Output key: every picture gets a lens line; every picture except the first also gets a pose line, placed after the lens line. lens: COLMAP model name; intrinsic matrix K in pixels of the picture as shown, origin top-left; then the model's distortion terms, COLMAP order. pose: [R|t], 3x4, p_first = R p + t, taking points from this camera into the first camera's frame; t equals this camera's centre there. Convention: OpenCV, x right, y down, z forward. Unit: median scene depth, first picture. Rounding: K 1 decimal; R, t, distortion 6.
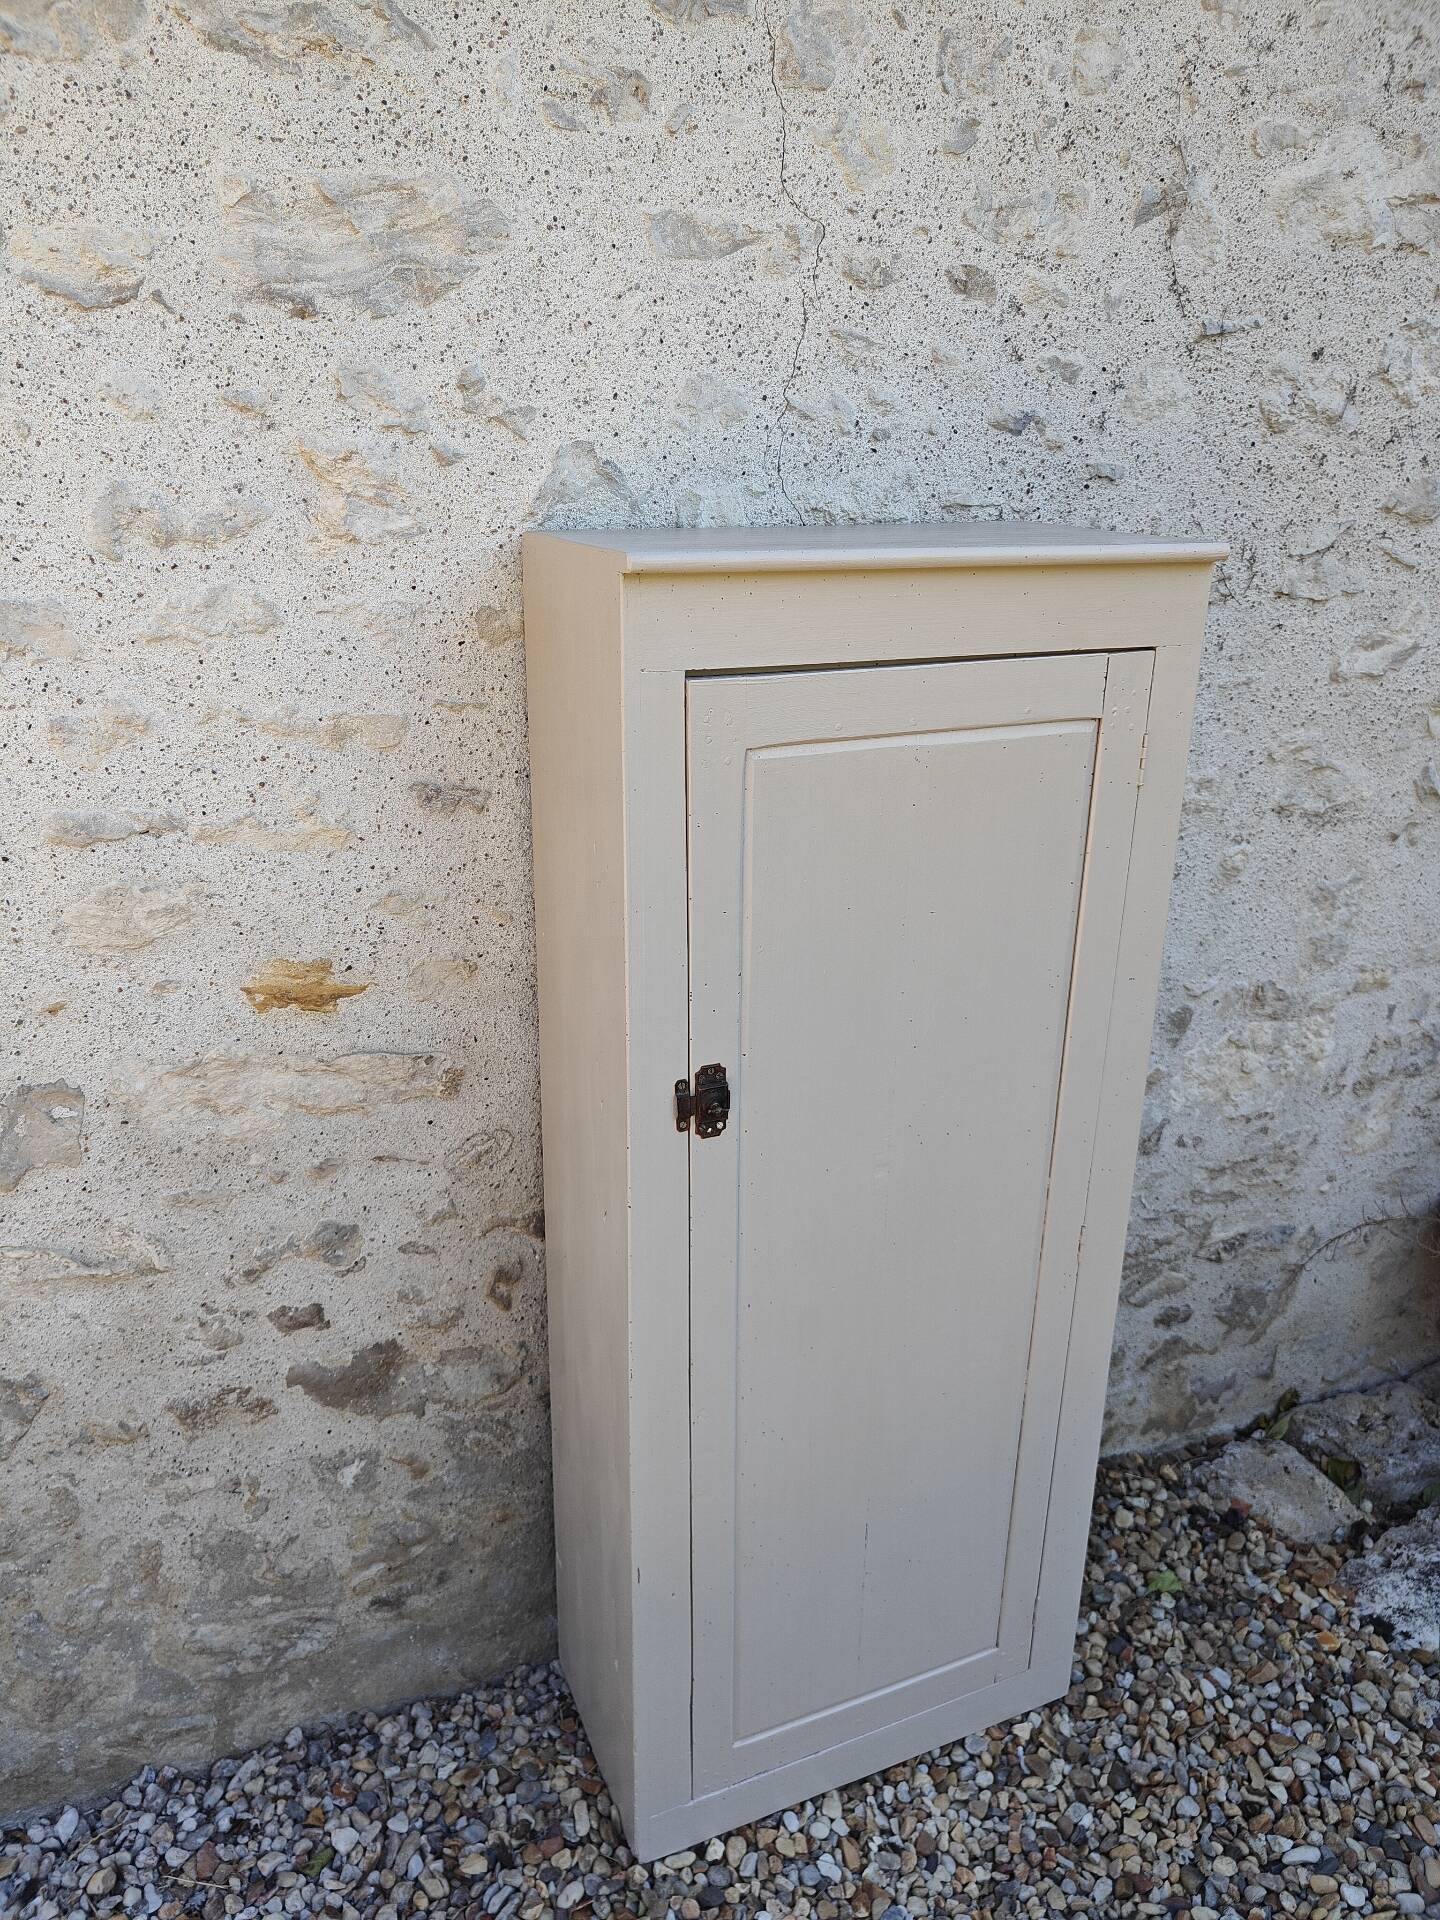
lens RADIAL K [[1346.4, 0, 723.8], [0, 1346.4, 971.8], [0, 0, 1]] dist [0.006006, 0.000719]
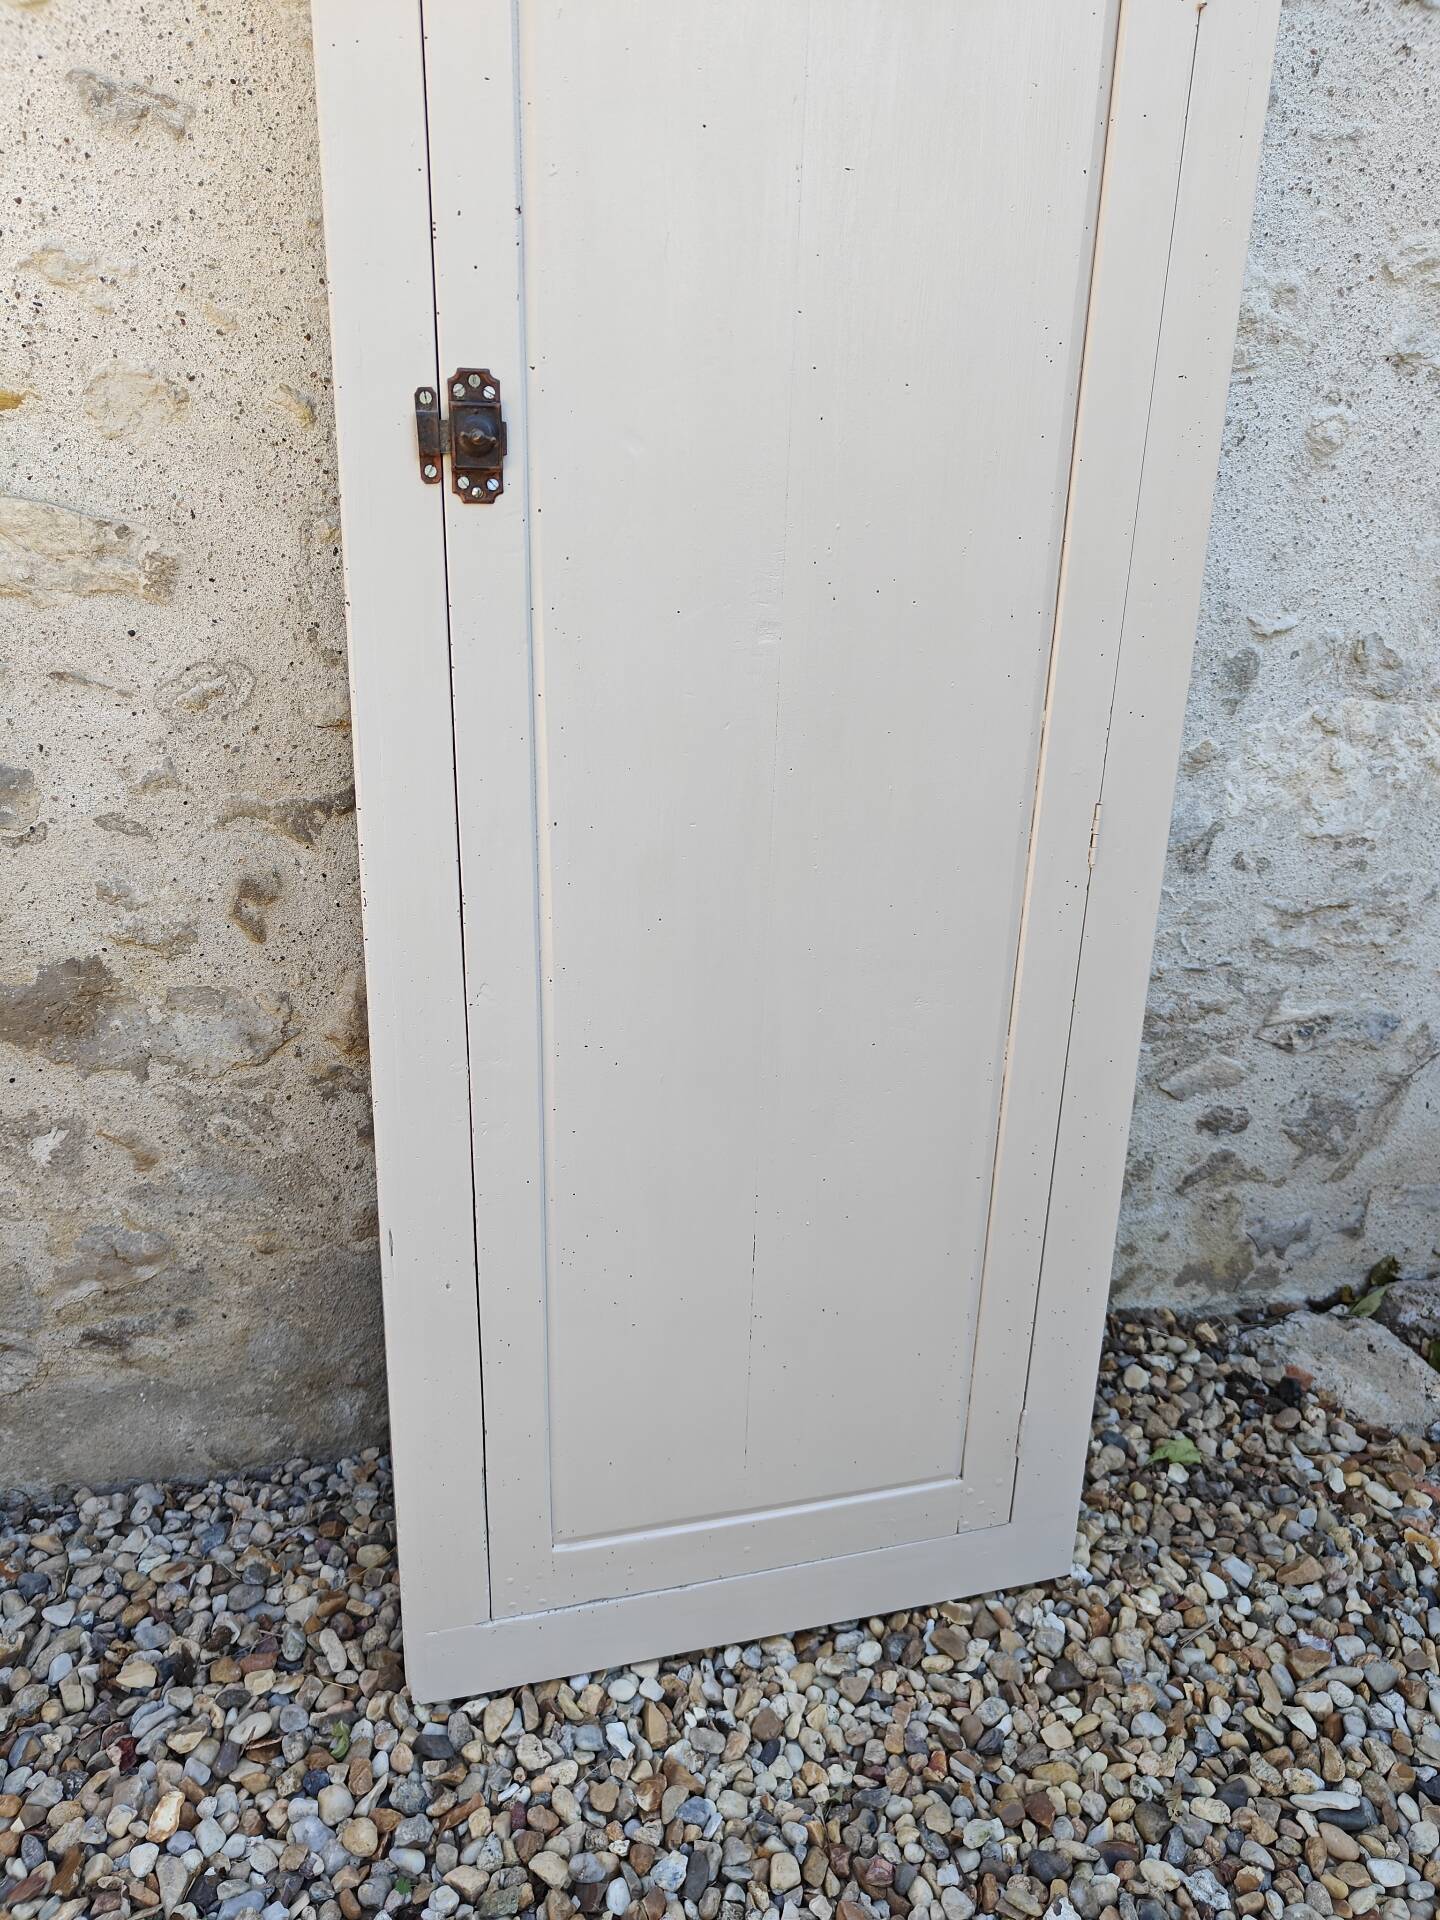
lens RADIAL K [[1357.6, 0, 731.7], [0, 1357.6, 965.8], [0, 0, 1]] dist [0.003251, 0.005383]
pose [[0.992784, 0.062870, -0.102117, 0.177999], [-0.064588, 0.997819, -0.013601, 0.263578], [0.101039, 0.020098, 0.994679, 0.289764]]
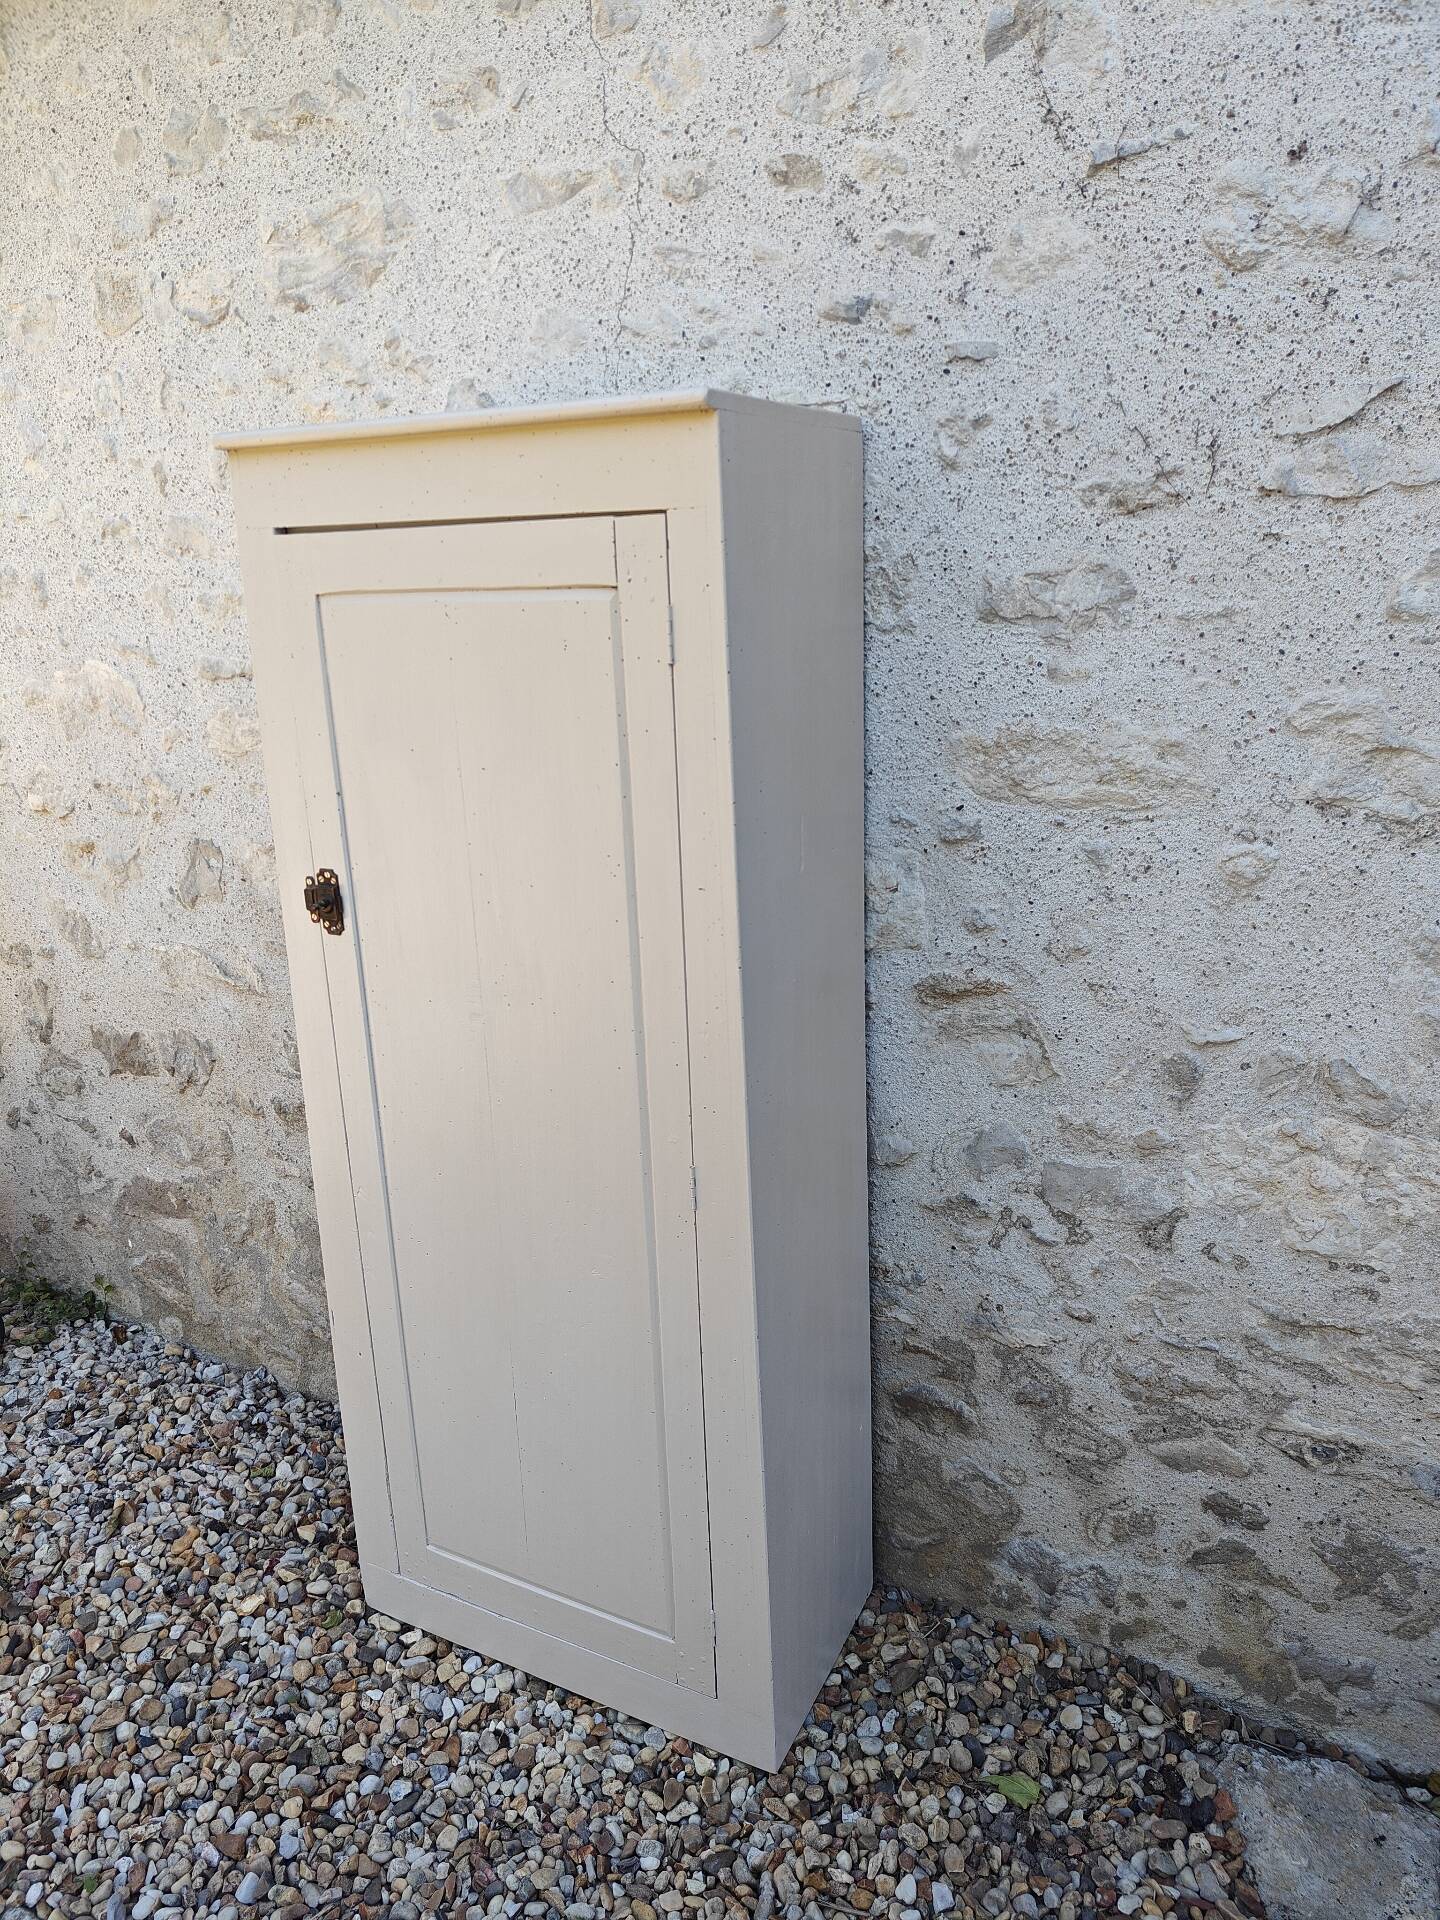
lens RADIAL K [[1334.8, 0, 721.5], [0, 1334.8, 966.0], [0, 0, 1]] dist [0.013812, -0.004130]
pose [[0.642039, 0.192328, -0.742156, 0.851550], [-0.248190, 0.968036, 0.036155, 0.017231], [0.725388, 0.160983, 0.669251, 0.357434]]
